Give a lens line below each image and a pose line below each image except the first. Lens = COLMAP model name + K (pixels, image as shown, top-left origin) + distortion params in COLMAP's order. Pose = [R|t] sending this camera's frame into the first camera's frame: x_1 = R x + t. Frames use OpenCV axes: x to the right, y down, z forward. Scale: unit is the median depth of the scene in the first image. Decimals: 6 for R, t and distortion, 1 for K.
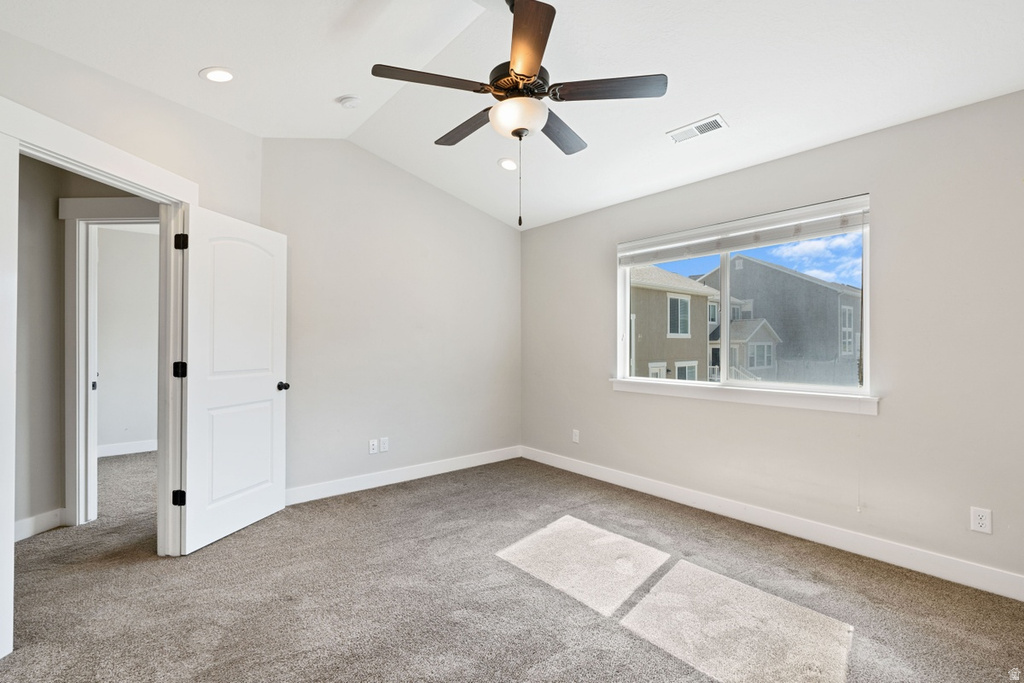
lens RADIAL K [[462.9, 0, 512.5], [0, 462.9, 341.1], [0, 0, 1]] dist [-0.000647, -0.000450]
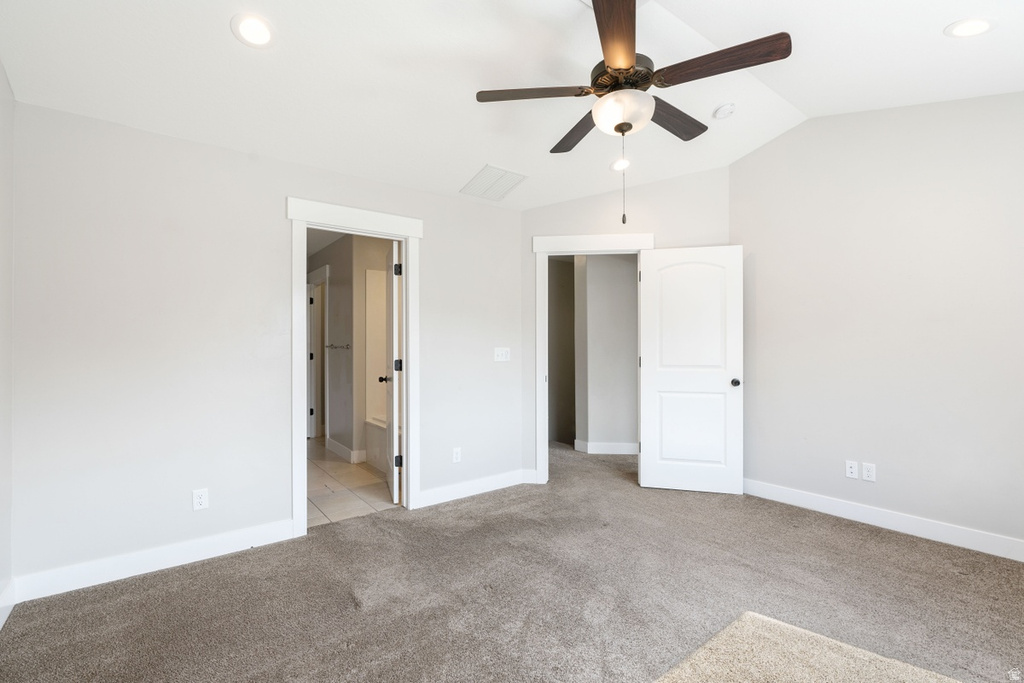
lens RADIAL K [[462.9, 0, 515.9], [0, 462.9, 337.7], [0, 0, 1]] dist [-0.000647, -0.000450]
pose [[-0.041099, -0.016463, -0.999019, 0.645881], [0.013524, 0.999763, -0.017032, 0.001958], [0.999064, -0.014211, -0.040867, 0.532431]]
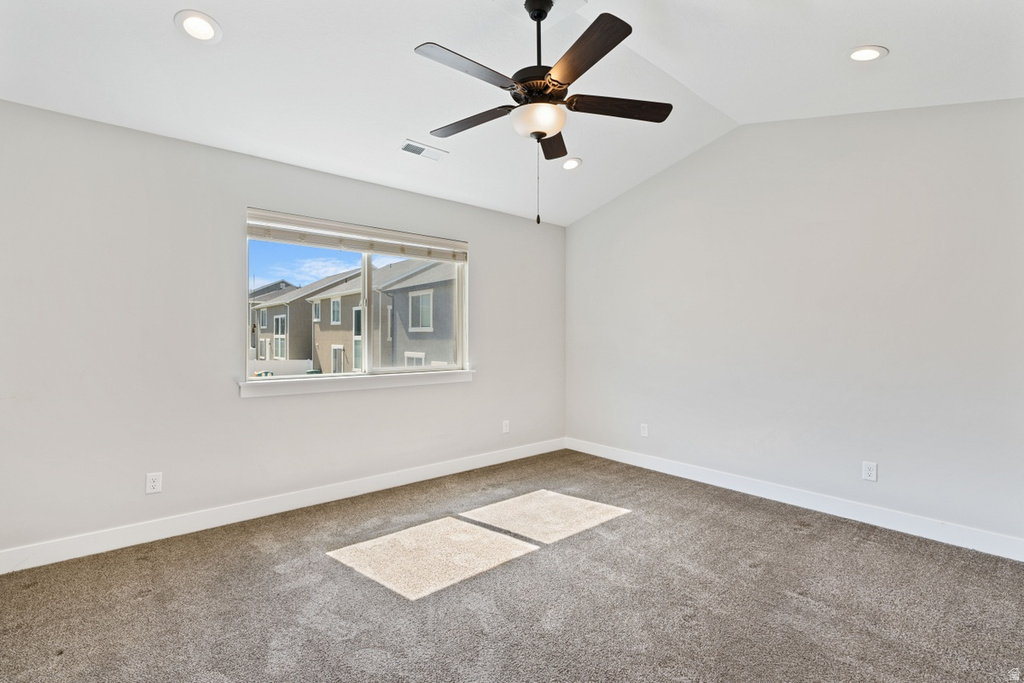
lens RADIAL K [[462.9, 0, 517.2], [0, 462.9, 341.3], [0, 0, 1]] dist [-0.000647, -0.000450]
pose [[-0.013102, -0.012098, 0.999841, -0.679470], [-0.008551, 0.999892, 0.011987, 0.000808], [-0.999878, -0.008393, -0.013204, 0.700038]]
